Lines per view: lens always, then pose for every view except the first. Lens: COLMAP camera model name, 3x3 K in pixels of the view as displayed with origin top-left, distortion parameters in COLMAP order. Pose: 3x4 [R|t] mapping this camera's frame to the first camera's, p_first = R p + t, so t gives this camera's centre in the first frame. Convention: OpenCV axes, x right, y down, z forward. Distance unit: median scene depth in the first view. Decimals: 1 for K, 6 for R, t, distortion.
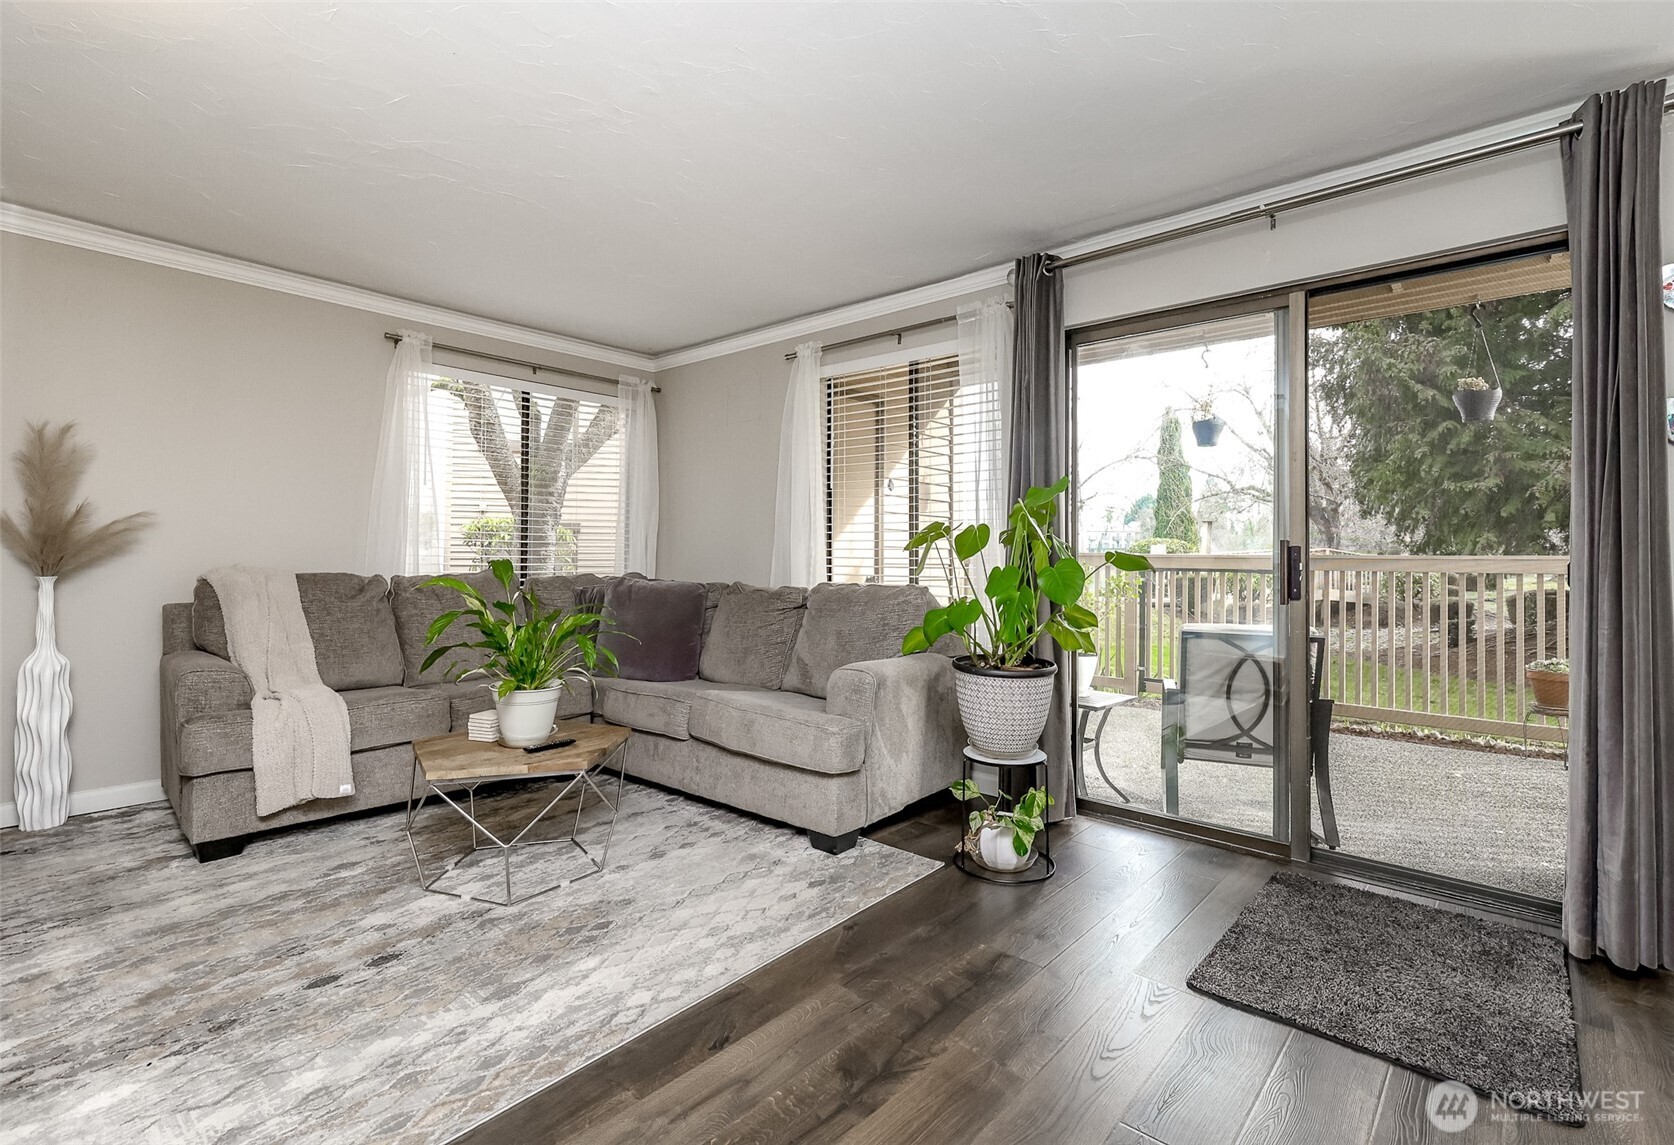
lens RADIAL K [[787.2, 0, 819.3], [0, 787.2, 551.4], [0, 0, 1]] dist [0.000386, -0.000645]
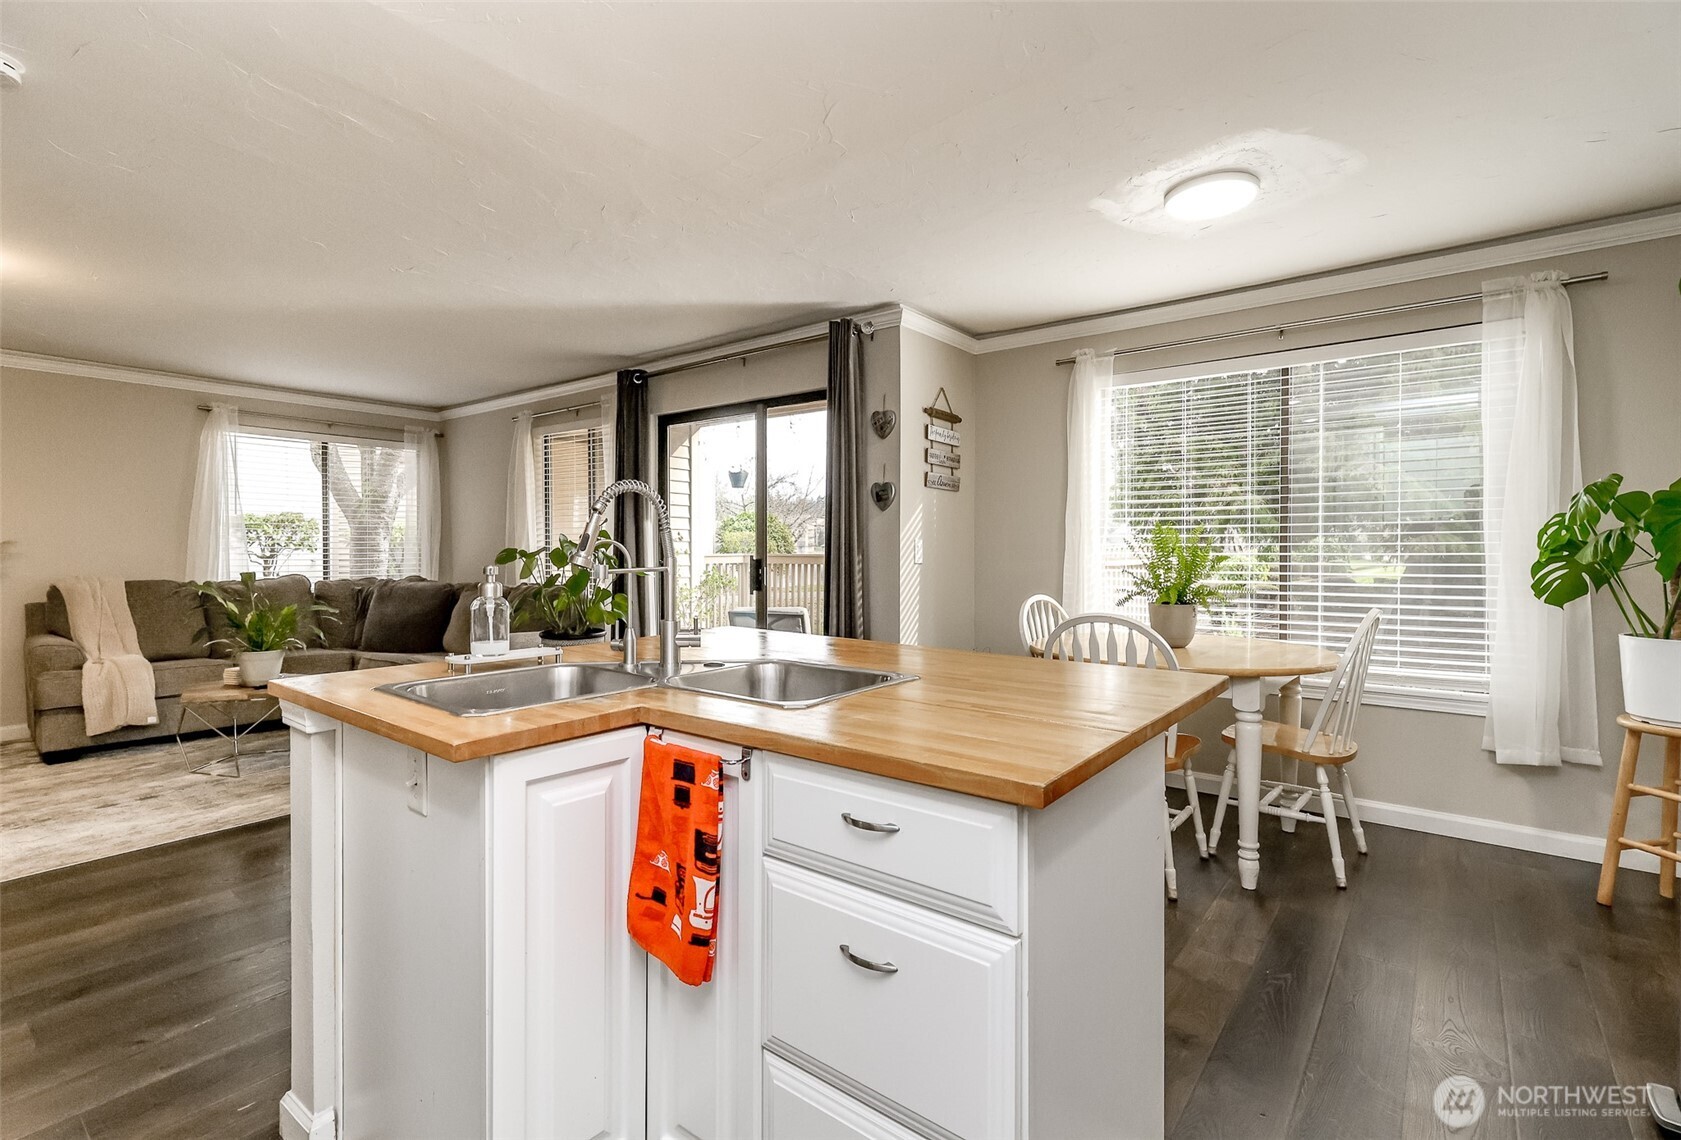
lens RADIAL K [[777.9, 0, 839.4], [0, 777.9, 563.8], [0, 0, 1]] dist [-0.002323, 0.001205]
pose [[0.996680, -0.007877, 0.081040, 0.574647], [0.005827, 0.999658, 0.025498, -0.034014], [-0.081213, -0.024941, 0.996385, -0.575144]]
